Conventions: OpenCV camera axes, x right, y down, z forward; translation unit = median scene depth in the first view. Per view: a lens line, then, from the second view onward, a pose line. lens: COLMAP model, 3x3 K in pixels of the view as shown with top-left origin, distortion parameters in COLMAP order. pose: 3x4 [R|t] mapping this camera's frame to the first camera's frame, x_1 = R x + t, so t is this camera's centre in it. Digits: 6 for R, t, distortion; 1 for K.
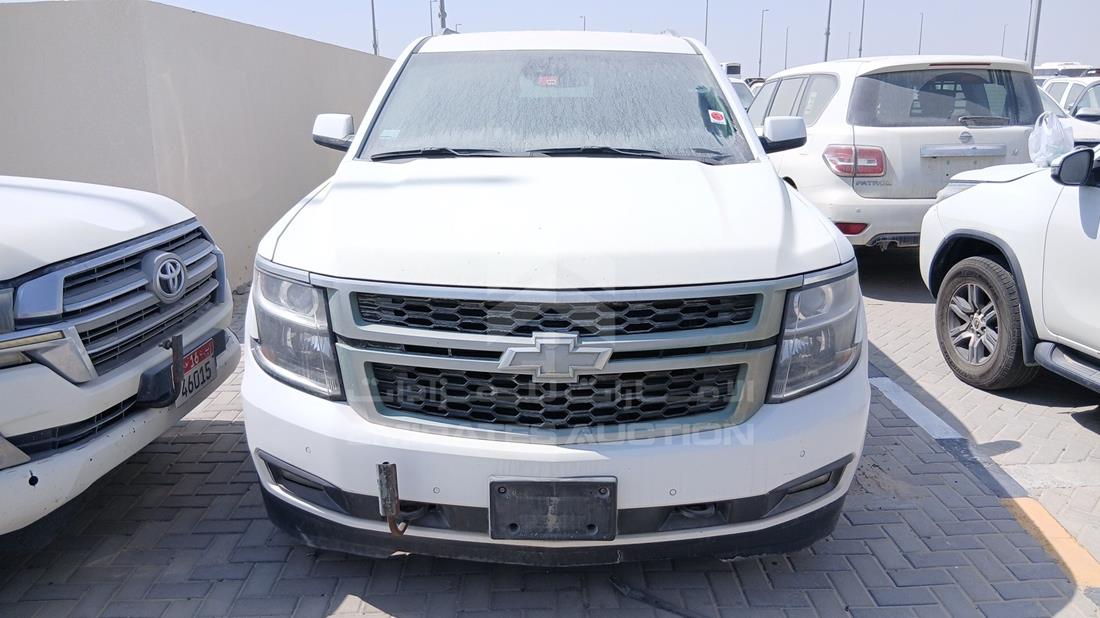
lens RADIAL K [[844.8, 0, 551.8], [0, 844.8, 309.3], [0, 0, 1]] dist [0.093797, -0.169271]
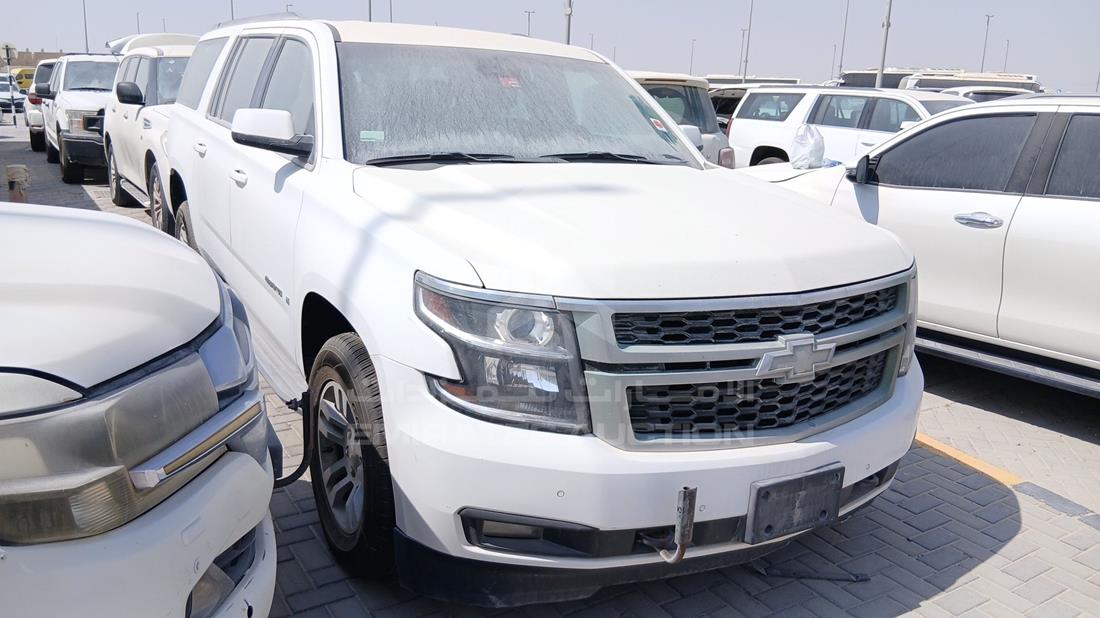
lens RADIAL K [[844.8, 0, 549.2], [0, 844.8, 312.9], [0, 0, 1]] dist [0.093797, -0.169271]
pose [[0.859133, -0.090446, 0.503696, -0.758909], [0.087470, 0.995727, 0.029604, -0.054131], [-0.504221, 0.018624, 0.863374, 0.243208]]
